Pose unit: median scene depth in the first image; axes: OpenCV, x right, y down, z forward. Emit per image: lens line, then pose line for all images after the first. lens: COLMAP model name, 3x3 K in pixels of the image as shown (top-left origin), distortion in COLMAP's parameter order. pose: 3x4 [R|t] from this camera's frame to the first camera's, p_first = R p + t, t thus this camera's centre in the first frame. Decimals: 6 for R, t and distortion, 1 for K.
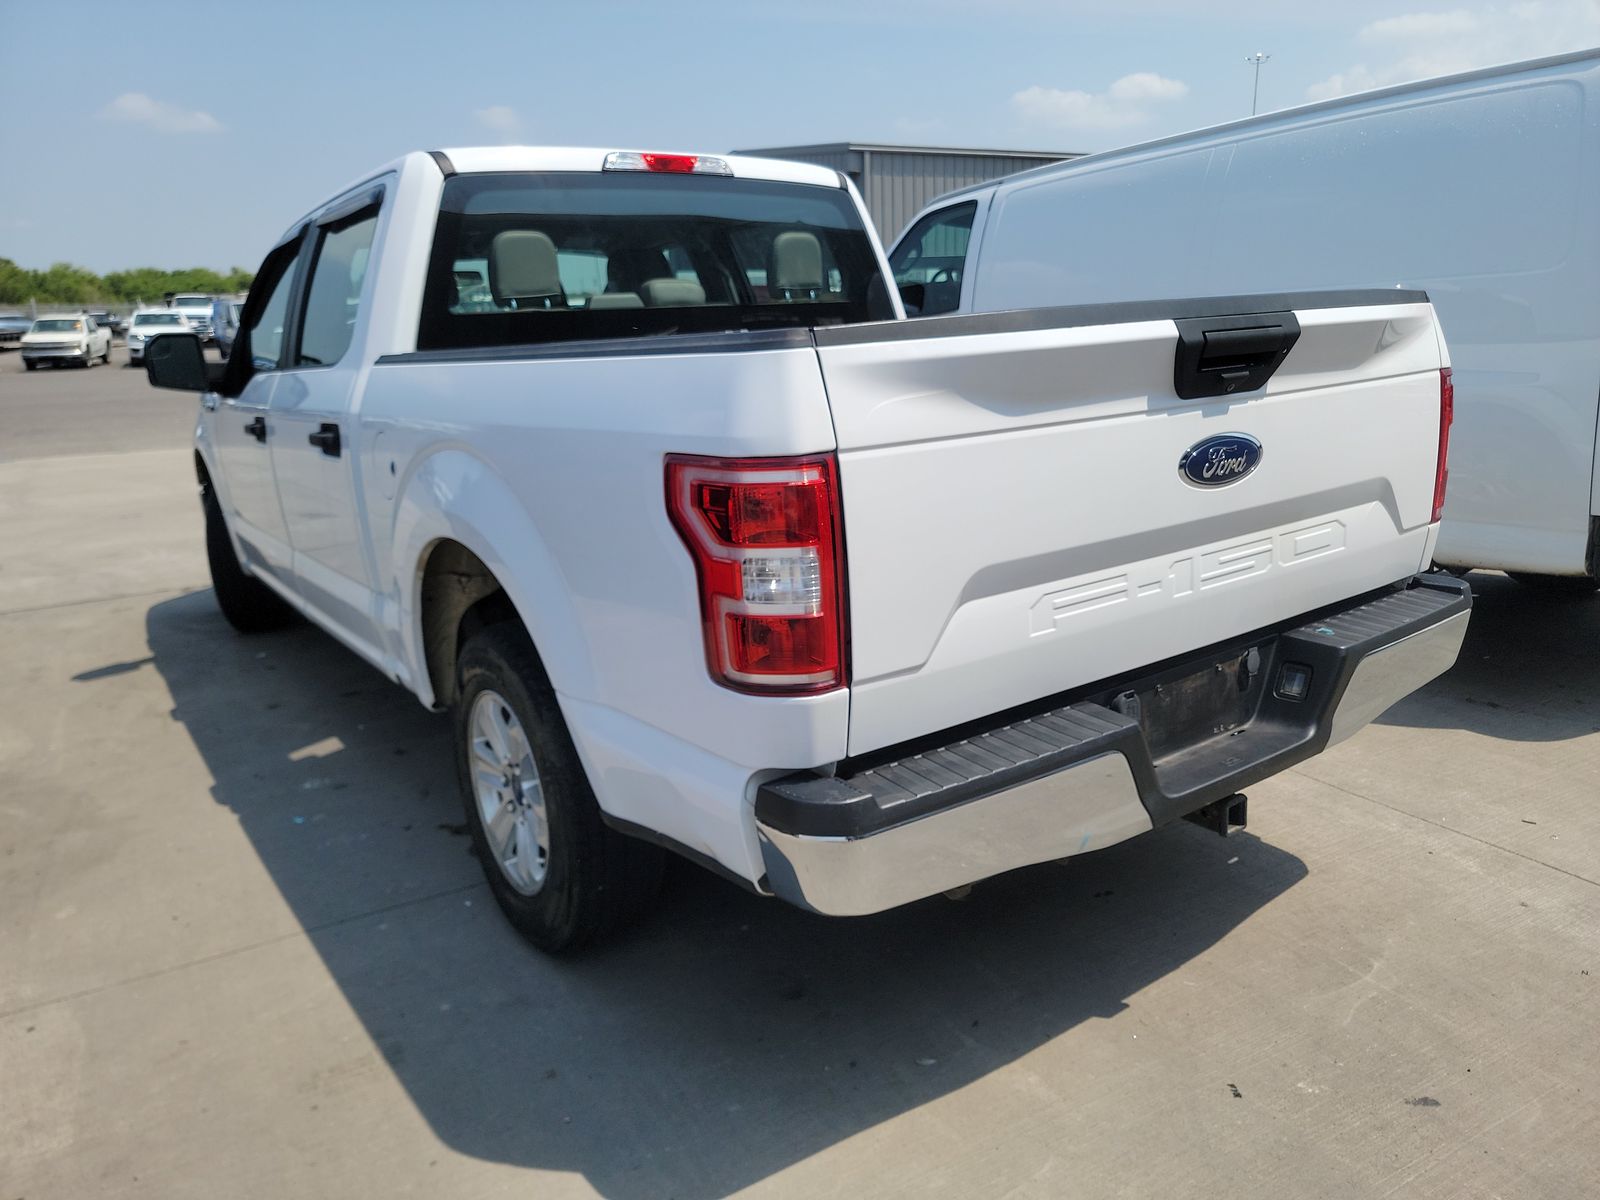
lens RADIAL K [[1158.5, 0, 838.1], [0, 1158.5, 587.4], [0, 0, 1]] dist [0.055871, -0.053173]
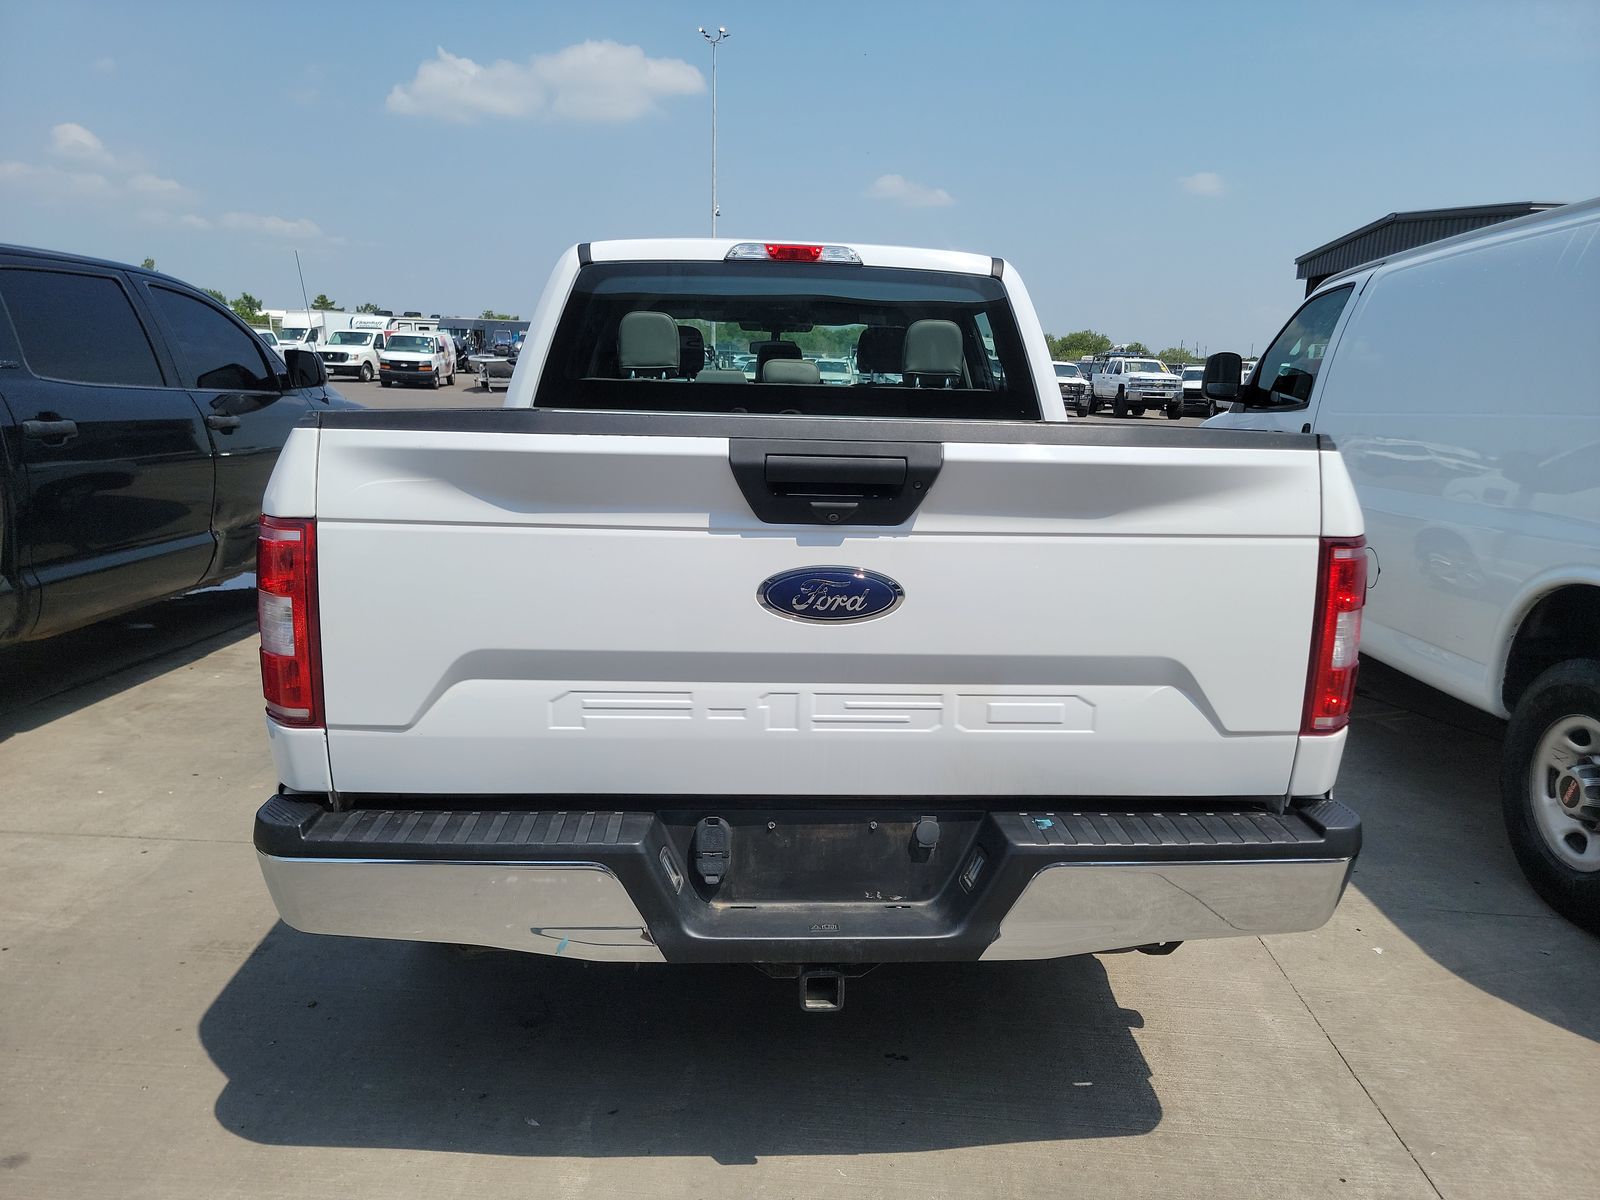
lens RADIAL K [[1139.5, 0, 800.0], [0, 1139.5, 600.0], [0, 0, 1]] dist [0.096863, -0.095977]
pose [[0.828306, 0.169408, -0.534051, 0.659522], [-0.189462, 0.981731, 0.017565, -0.097464], [0.527270, 0.086633, 0.845270, 0.193939]]
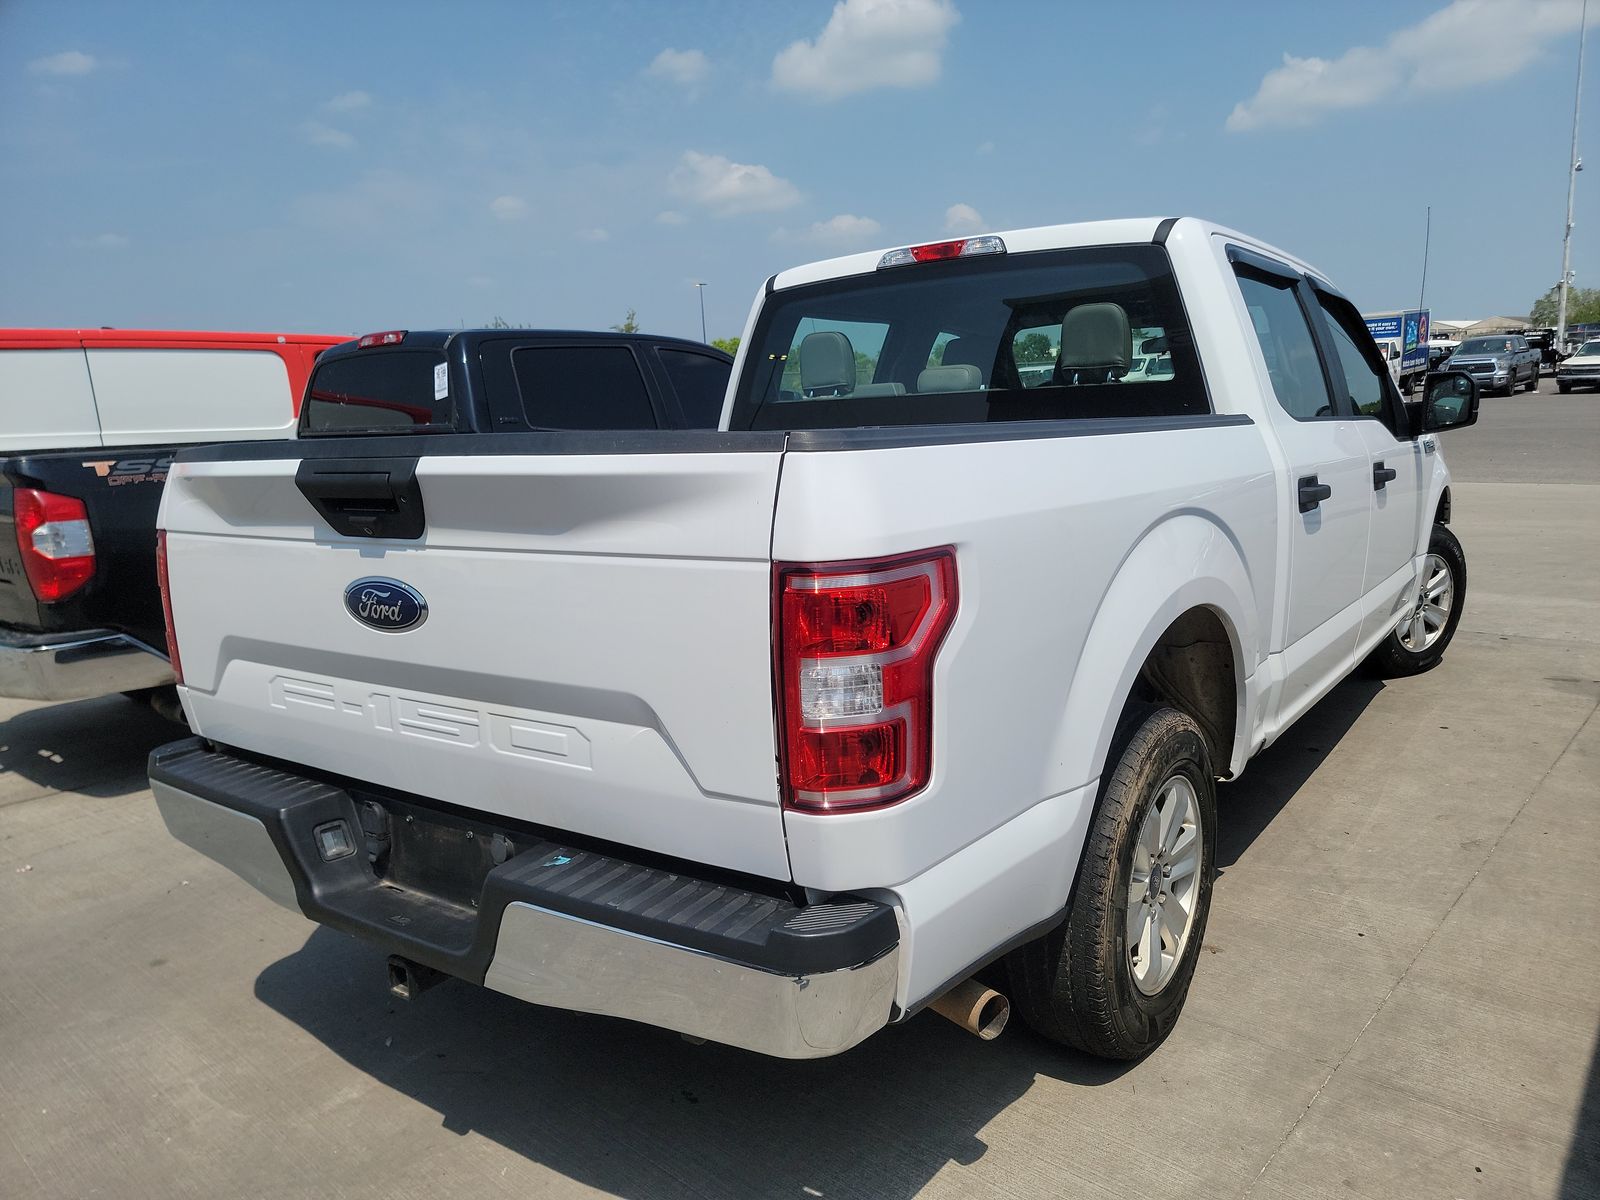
lens RADIAL K [[1133.4, 0, 805.3], [0, 1133.4, 613.2], [0, 0, 1]] dist [0.074189, -0.052481]
pose [[0.293002, 0.199072, -0.935158, 1.103960], [-0.187497, 0.971056, 0.147968, -0.257533], [0.937547, 0.131985, 0.321847, 0.856157]]
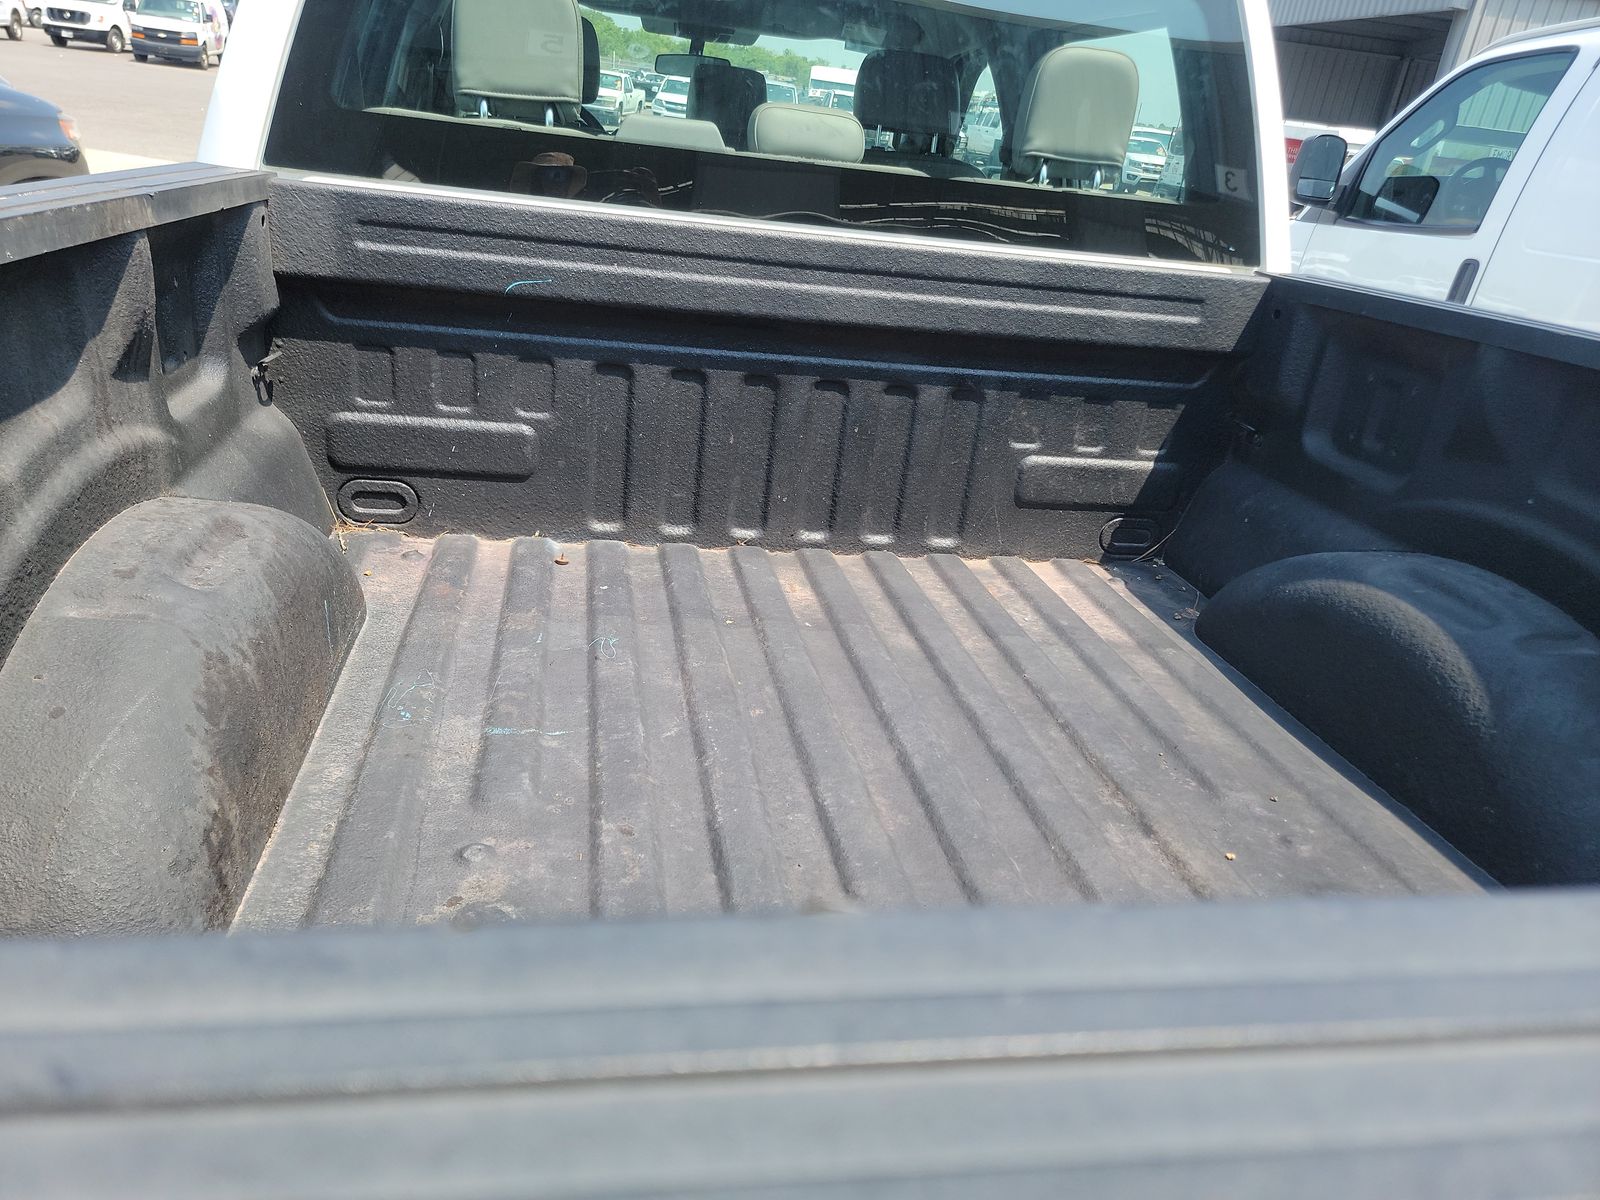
lens RADIAL K [[1133.4, 0, 805.3], [0, 1133.4, 613.2], [0, 0, 1]] dist [0.074189, -0.052481]
pose [[0.886567, 0.302654, -0.349858, 0.157375], [-0.243255, 0.948286, 0.203913, -0.215927], [0.393480, -0.095678, 0.914341, 0.706896]]
